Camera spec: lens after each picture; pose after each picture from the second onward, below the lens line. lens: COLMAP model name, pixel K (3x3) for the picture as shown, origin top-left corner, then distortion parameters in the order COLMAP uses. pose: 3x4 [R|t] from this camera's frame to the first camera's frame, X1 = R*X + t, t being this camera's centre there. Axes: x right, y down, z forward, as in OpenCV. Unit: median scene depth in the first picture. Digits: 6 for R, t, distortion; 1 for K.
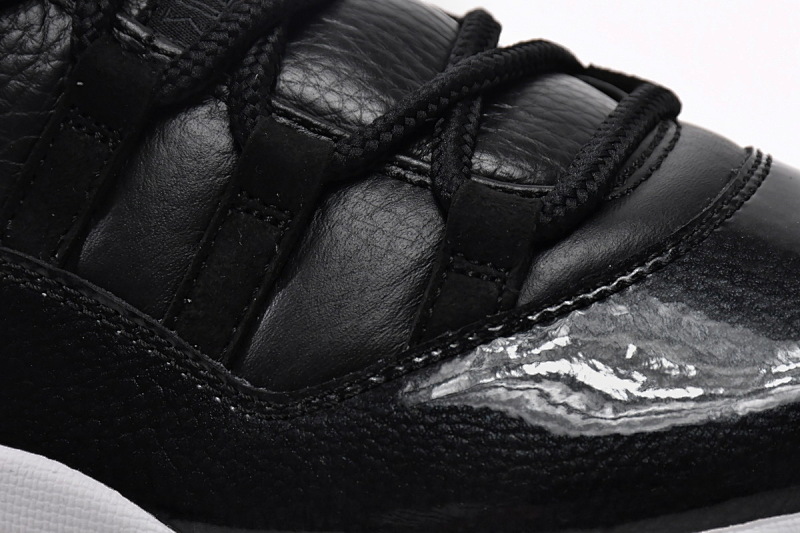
lens RADIAL K [[4799.2, 0, 400.5], [0, 4799.2, 266.6], [0, 0, 1]] dist [0.254771, 0.000000]
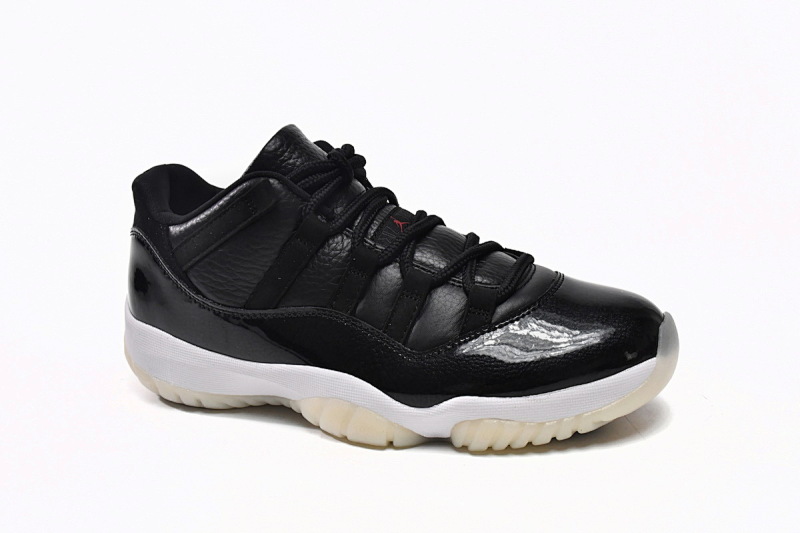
lens RADIAL K [[929.4, 0, 398.6], [0, 929.4, 265.0], [0, 0, 1]] dist [0.011246, 0.000000]
pose [[0.999199, -0.035284, 0.018877, -0.048514], [0.035755, 0.999043, -0.025199, -0.017074], [-0.017970, 0.025854, 0.999504, 0.366084]]
